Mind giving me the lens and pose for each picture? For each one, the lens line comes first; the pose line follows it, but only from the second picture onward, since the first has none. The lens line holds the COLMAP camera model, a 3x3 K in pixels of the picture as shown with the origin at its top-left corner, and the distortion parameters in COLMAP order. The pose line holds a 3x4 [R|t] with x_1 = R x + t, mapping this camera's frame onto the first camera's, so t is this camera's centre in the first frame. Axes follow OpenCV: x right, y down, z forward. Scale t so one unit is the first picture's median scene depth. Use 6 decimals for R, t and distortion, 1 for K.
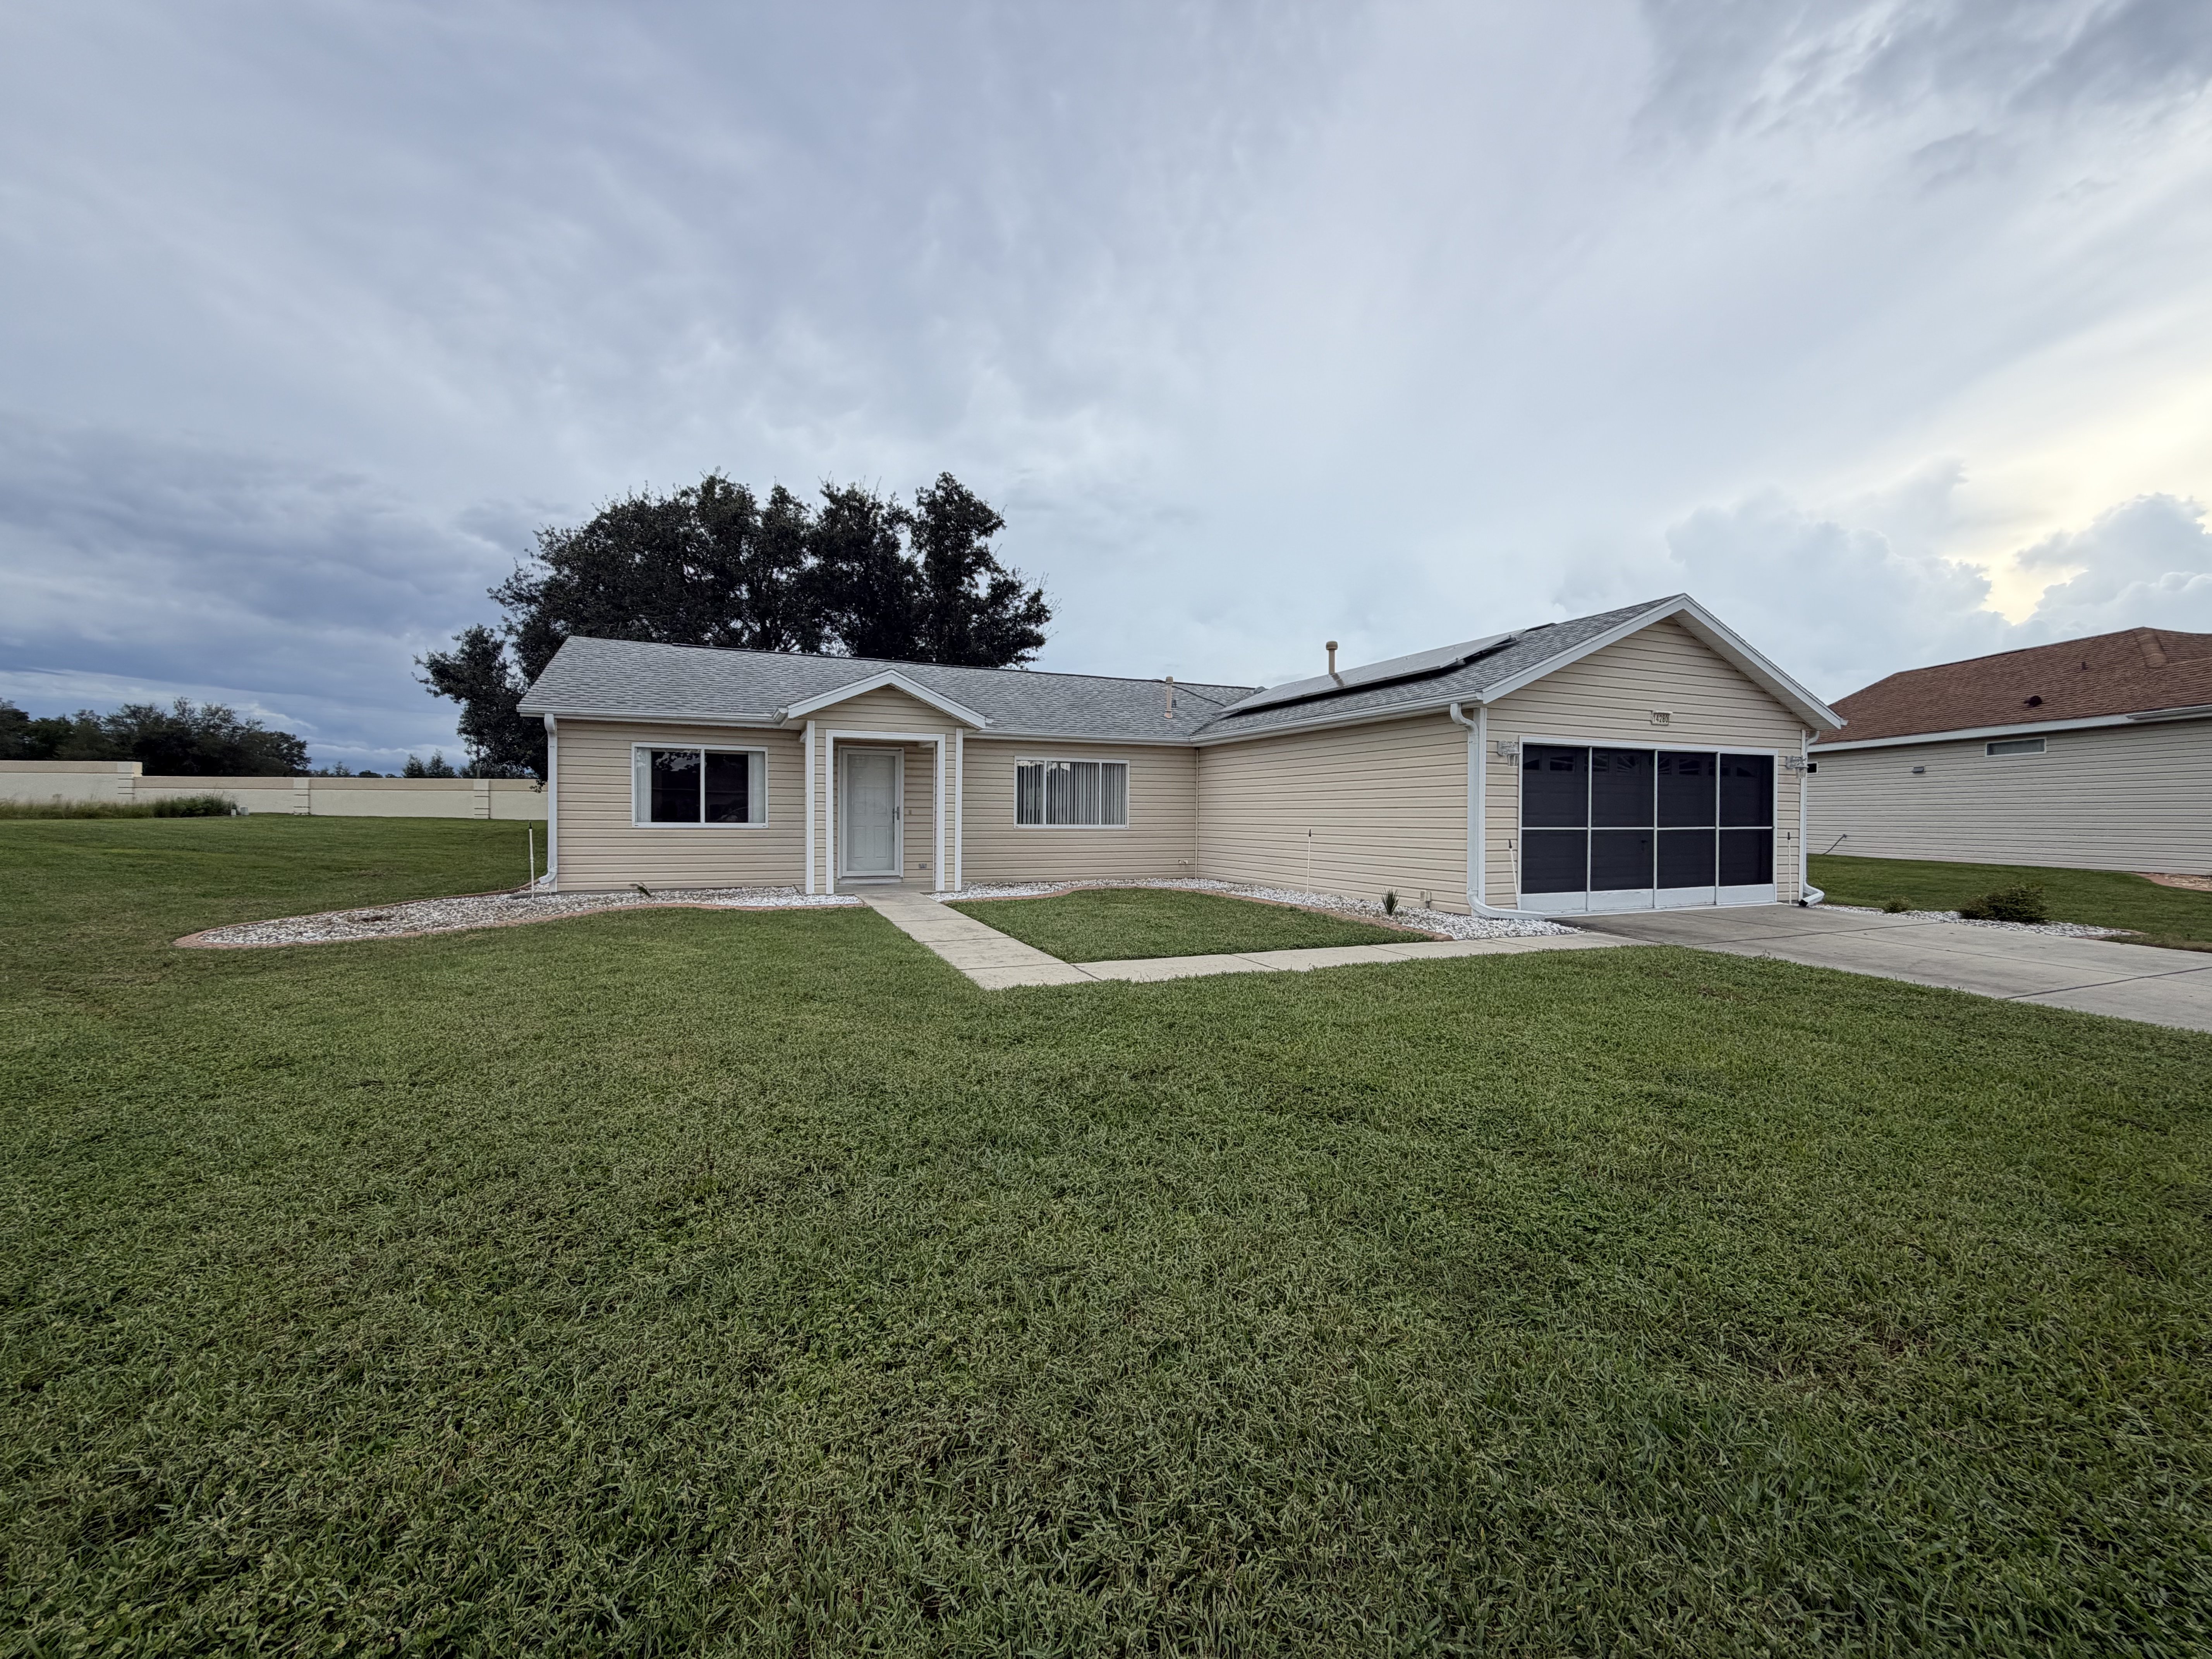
lens RADIAL K [[870.8, 0, 1097.4], [0, 870.8, 825.9], [0, 0, 1]] dist [0.001227, 0.000143]
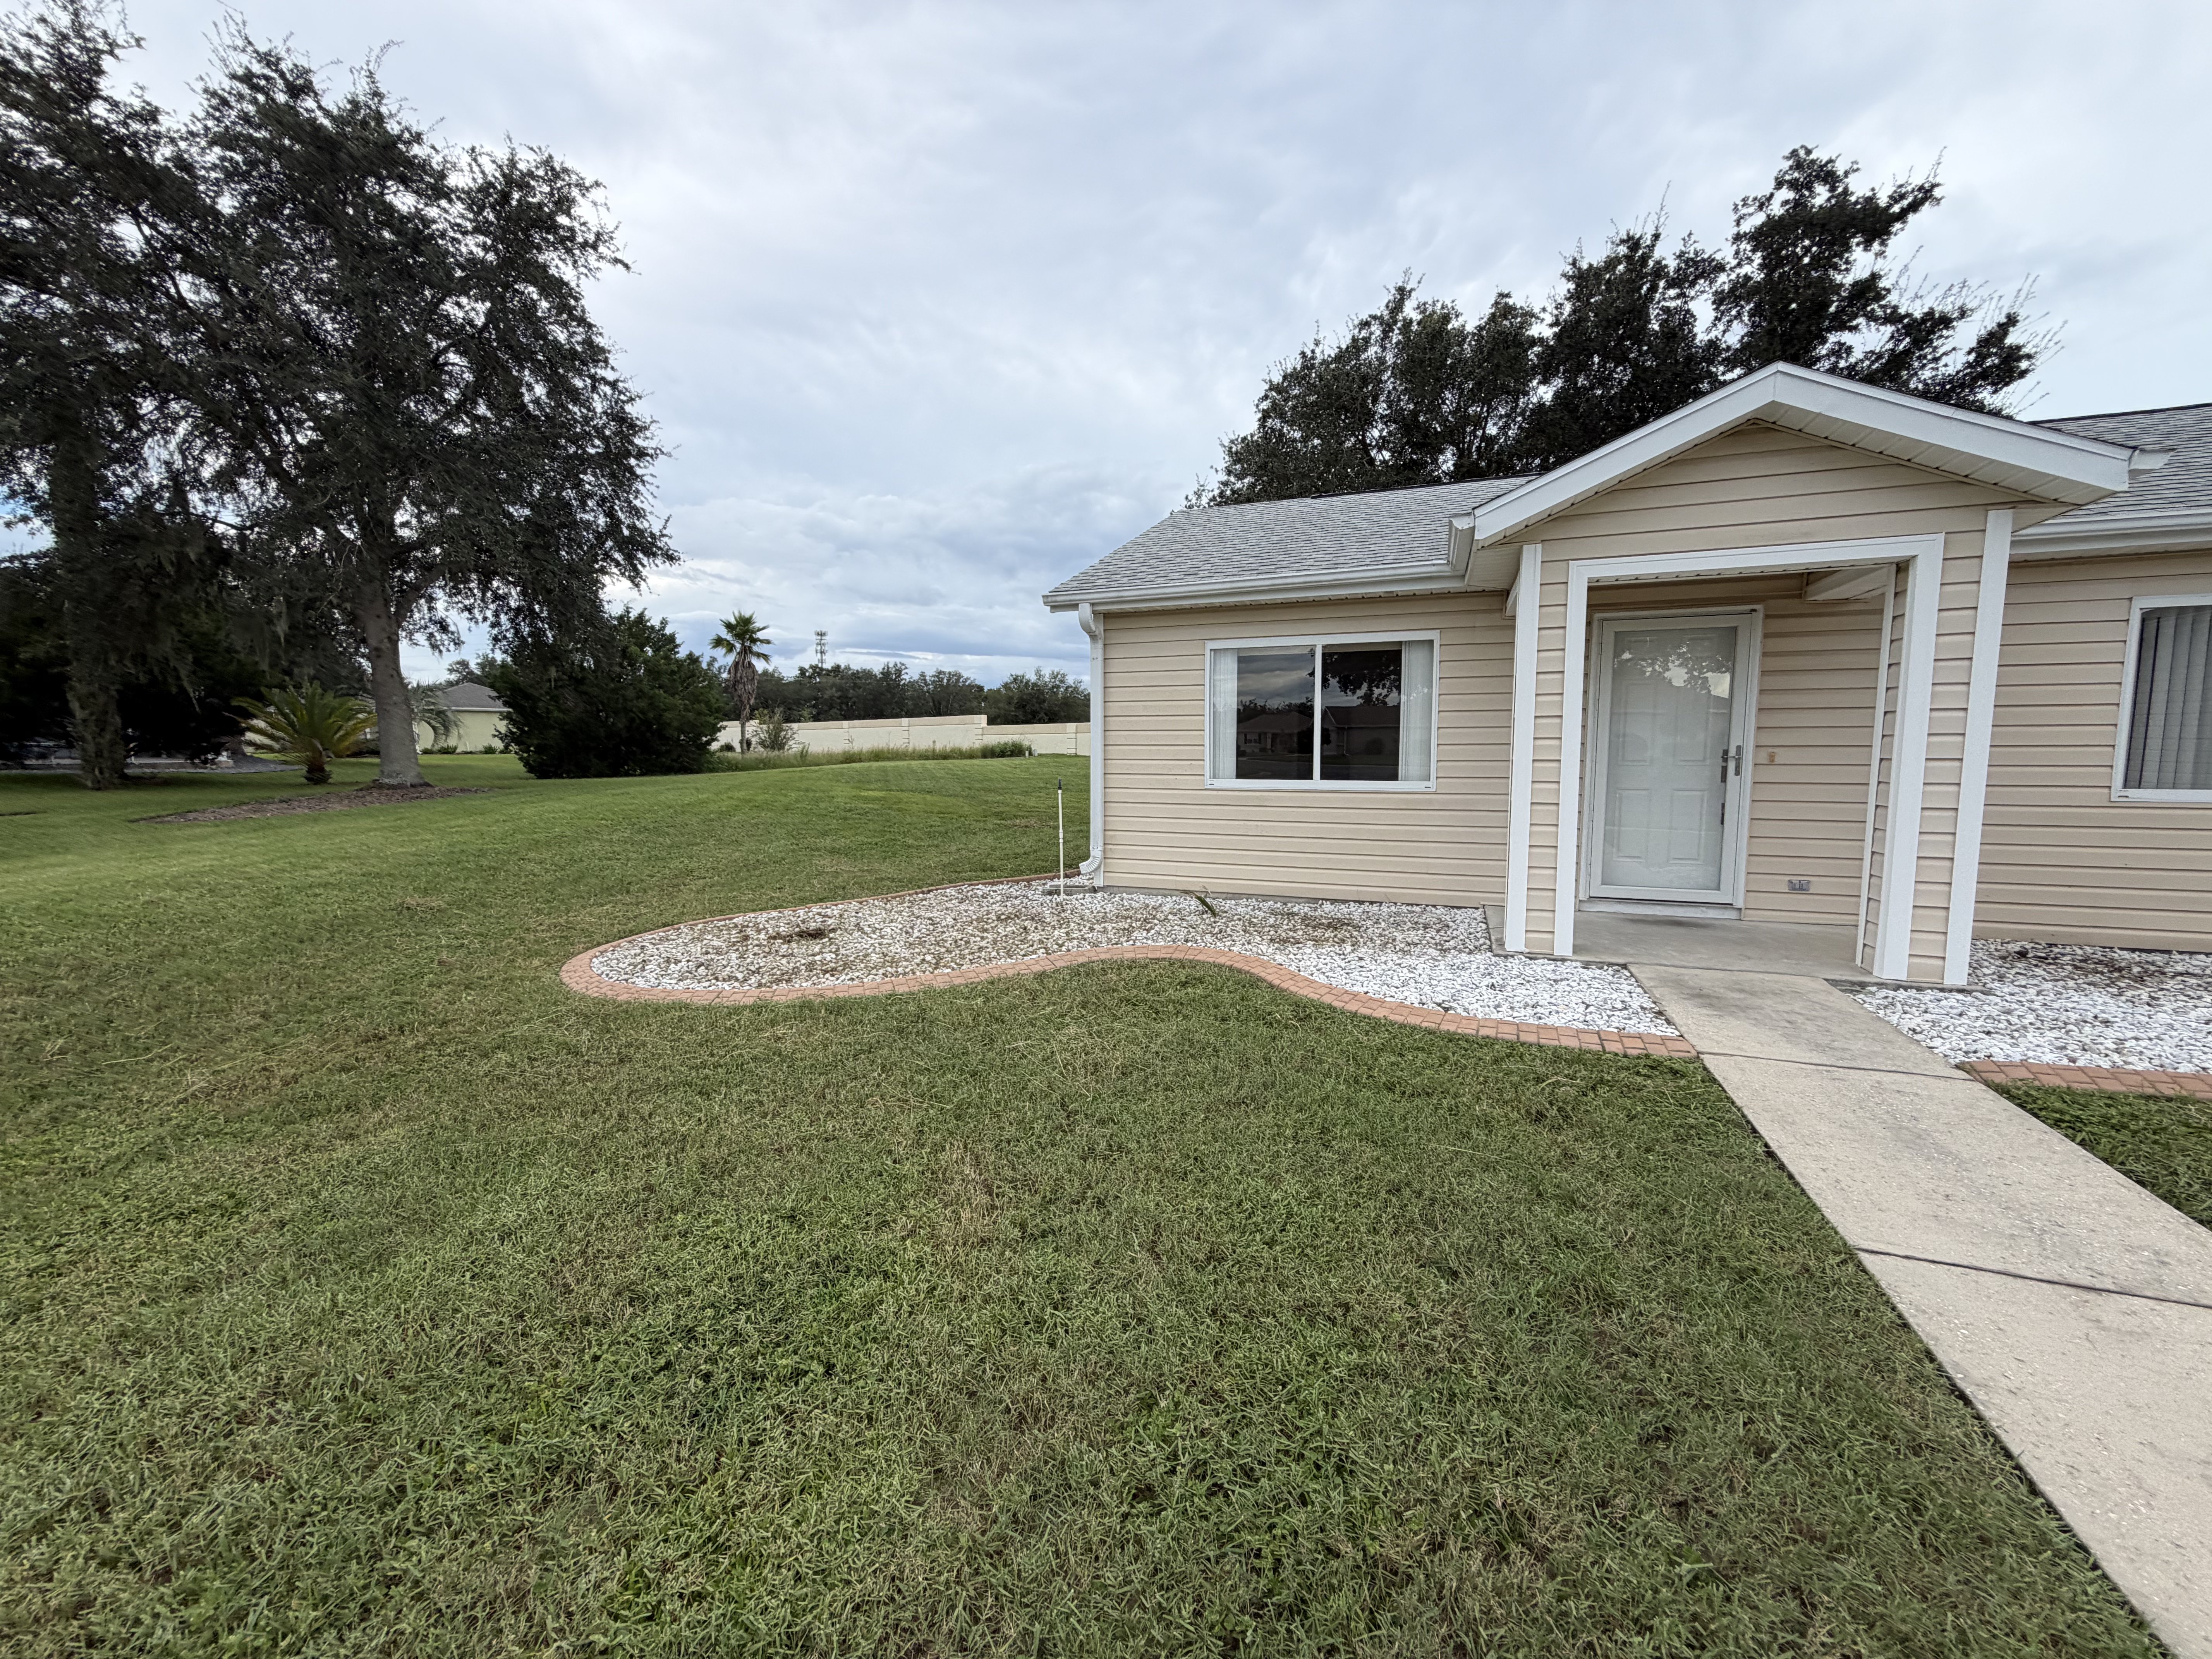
lens RADIAL K [[870.8, 0, 1097.4], [0, 870.8, 825.9], [0, 0, 1]] dist [0.001227, 0.000143]
pose [[0.713550, 0.051802, -0.698686, -0.094116], [0.001907, 0.997116, 0.075875, -0.009669], [0.700601, -0.055473, 0.711393, 0.289594]]
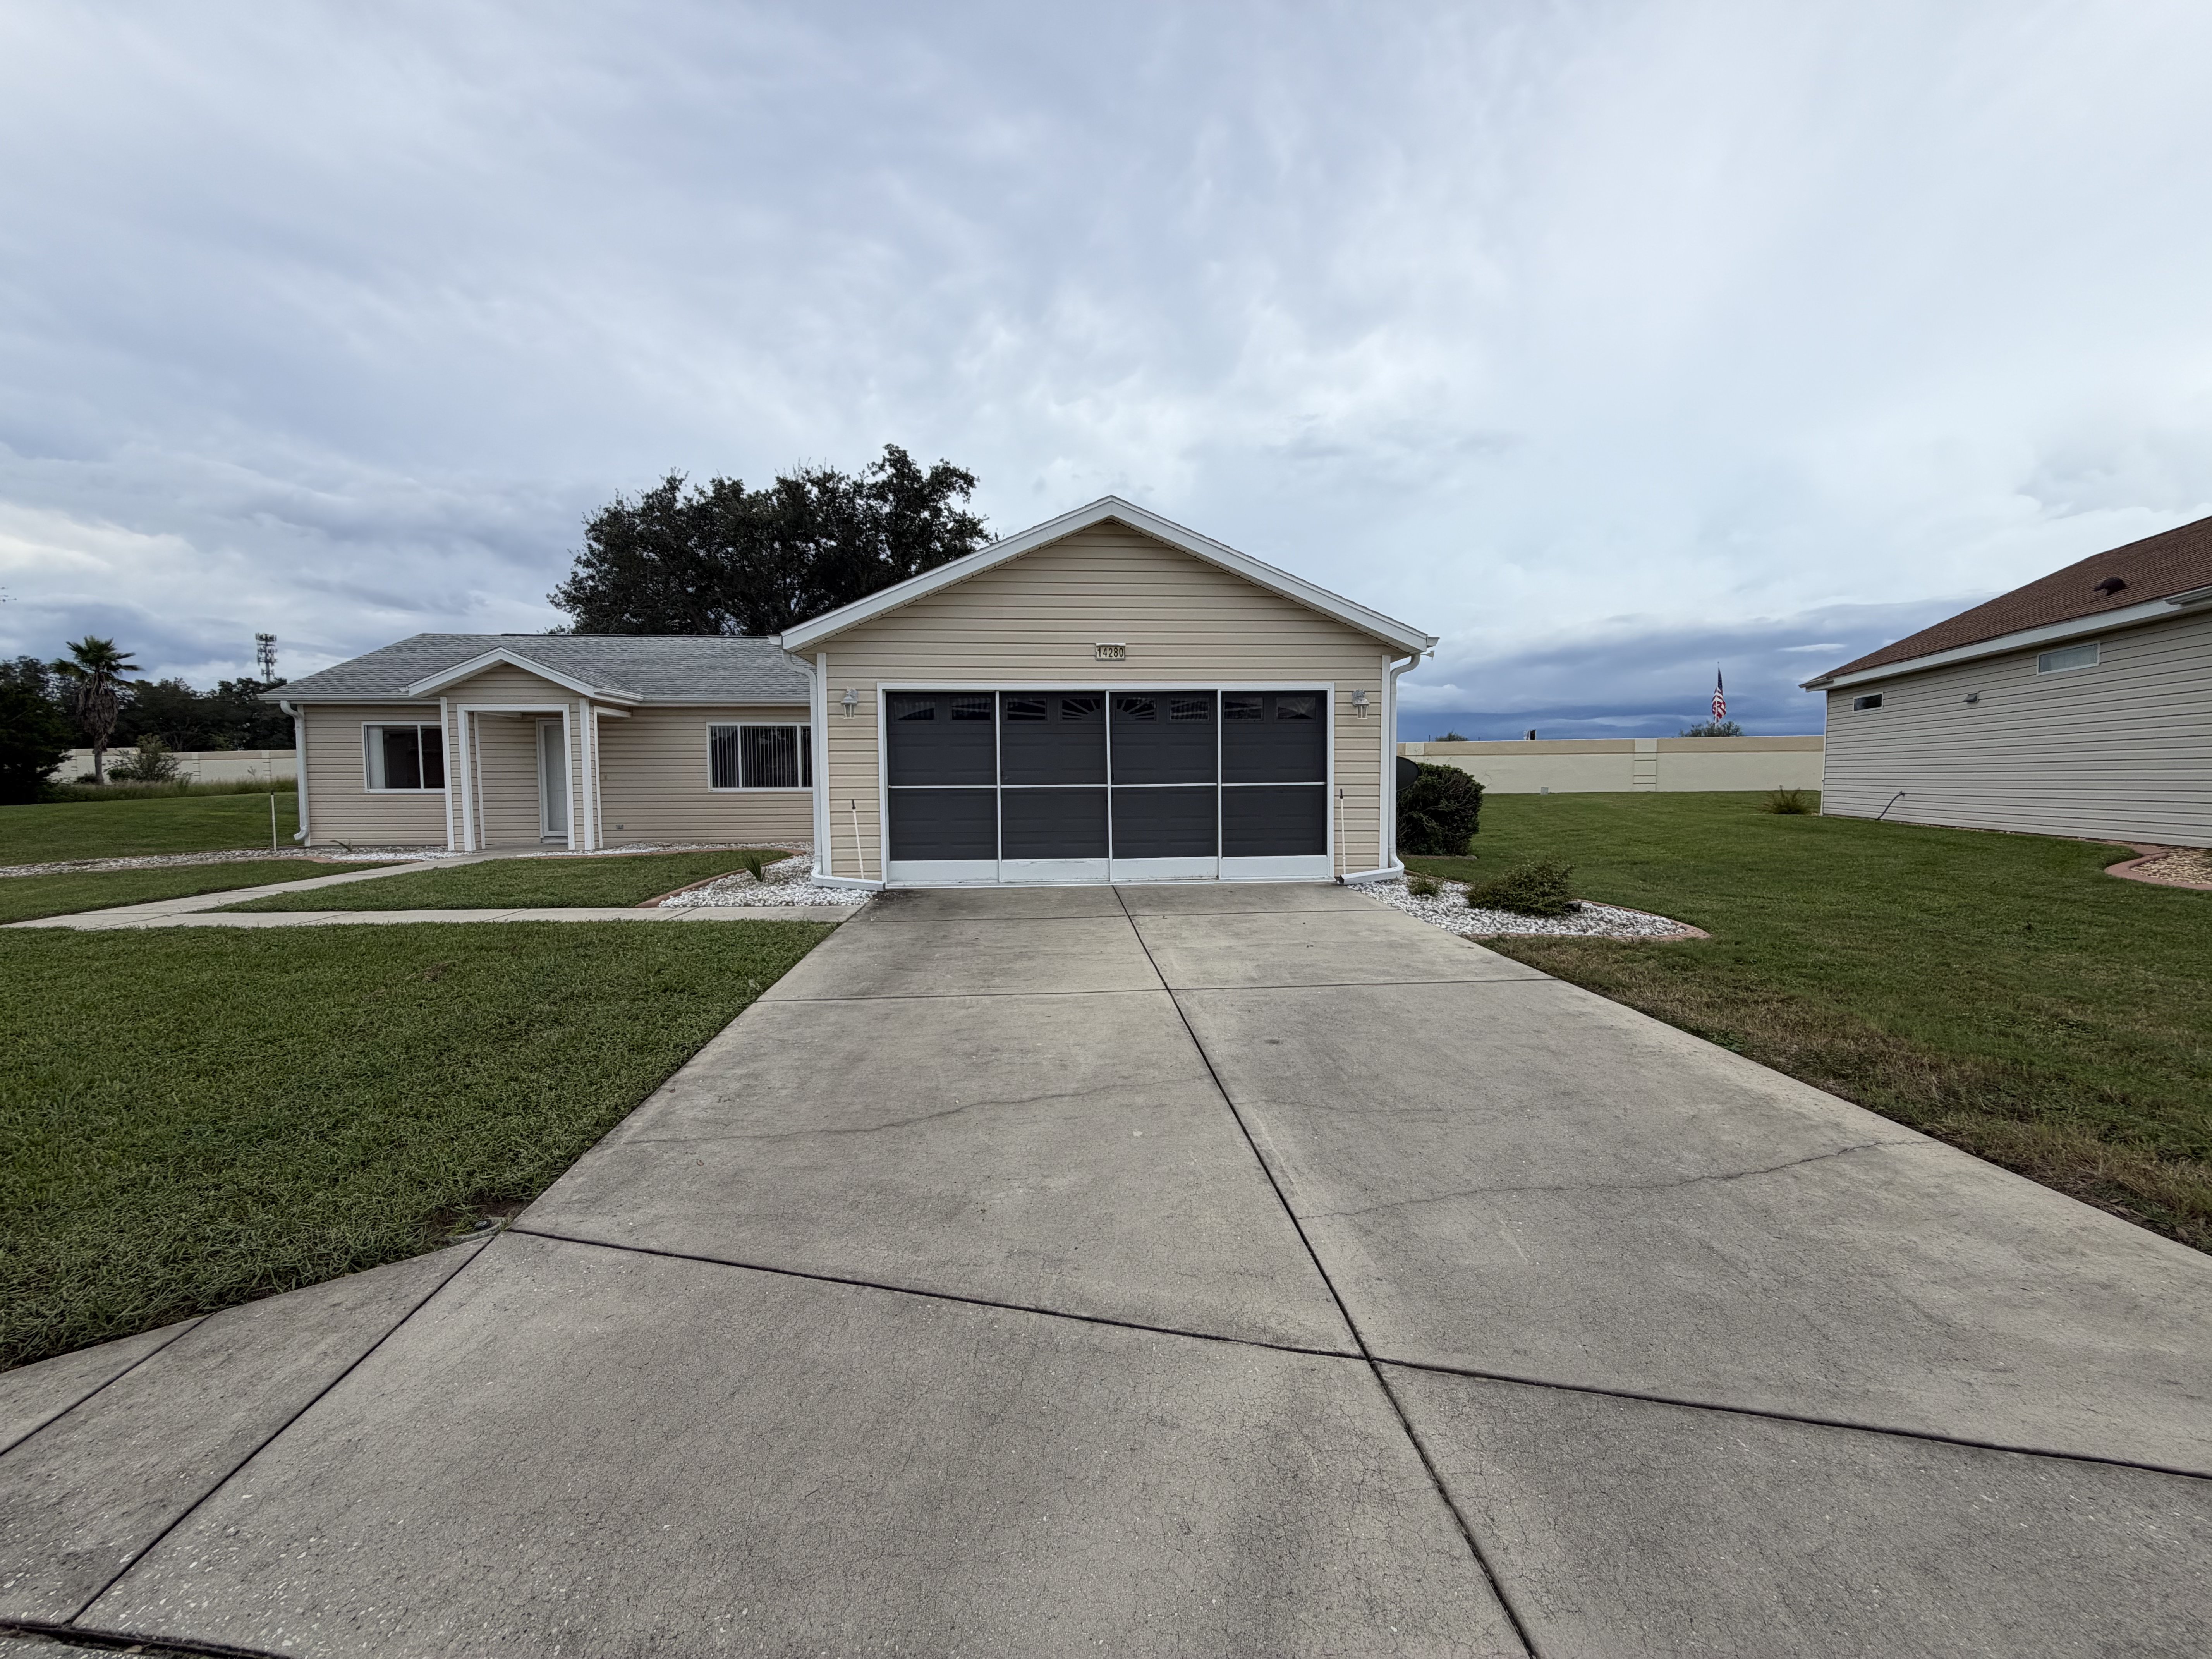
lens RADIAL K [[891.0, 0, 1106.0], [0, 891.0, 829.5], [0, 0, 1]] dist [0.001561, -0.000164]
pose [[0.943750, 0.006637, -0.330593, 0.461091], [0.007405, 0.999124, 0.041198, 0.004816], [0.330576, -0.041329, 0.942874, 0.098031]]
